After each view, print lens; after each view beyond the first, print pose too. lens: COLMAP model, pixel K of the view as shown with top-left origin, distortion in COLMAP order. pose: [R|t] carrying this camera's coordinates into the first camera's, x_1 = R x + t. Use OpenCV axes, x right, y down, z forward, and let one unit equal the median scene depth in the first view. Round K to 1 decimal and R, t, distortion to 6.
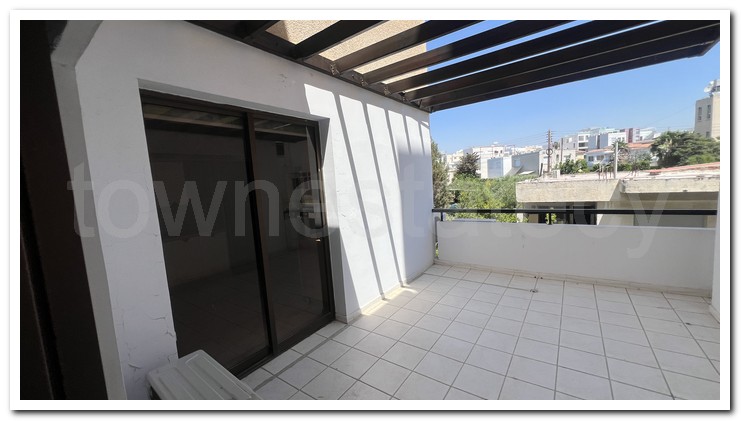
lens RADIAL K [[279.6, 0, 370.5], [0, 279.6, 208.6], [0, 0, 1]] dist [-0.005190, 0.001970]
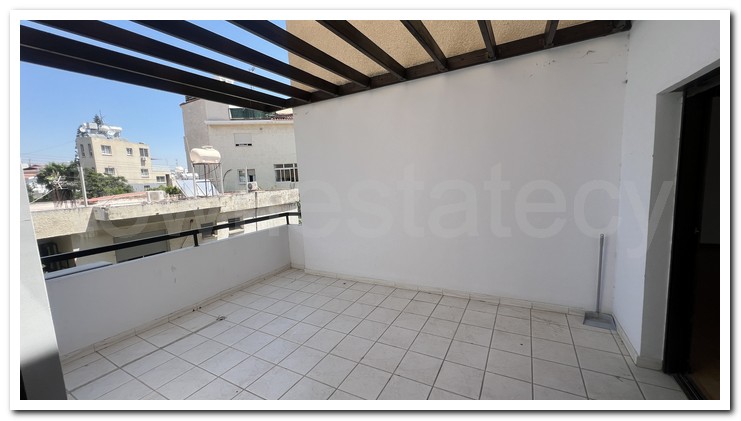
lens RADIAL K [[279.6, 0, 368.5], [0, 279.6, 210.7], [0, 0, 1]] dist [-0.005190, 0.001970]
pose [[-0.114430, -0.044379, 0.992440, -0.317912], [0.154282, 0.986087, 0.061884, -0.026034], [-0.981378, 0.160197, -0.105991, 0.540610]]
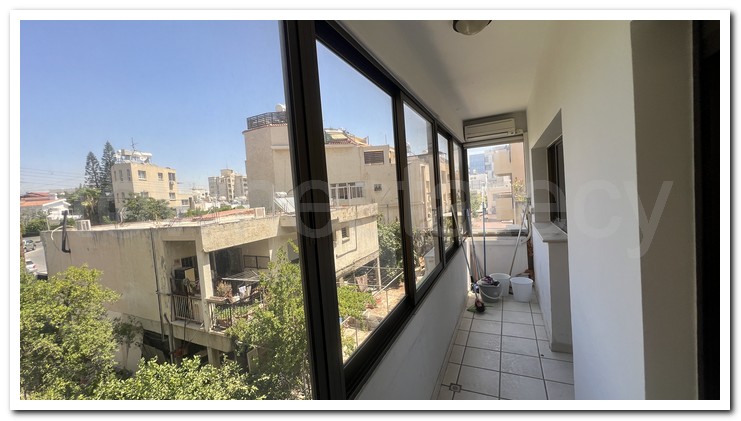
lens RADIAL K [[279.6, 0, 372.1], [0, 279.6, 209.6], [0, 0, 1]] dist [-0.005190, 0.001970]
pose [[-0.164557, 0.034593, 0.985761, -0.793329], [0.182587, 0.983181, -0.004023, -0.152178], [-0.969321, 0.179325, -0.168106, 2.133913]]
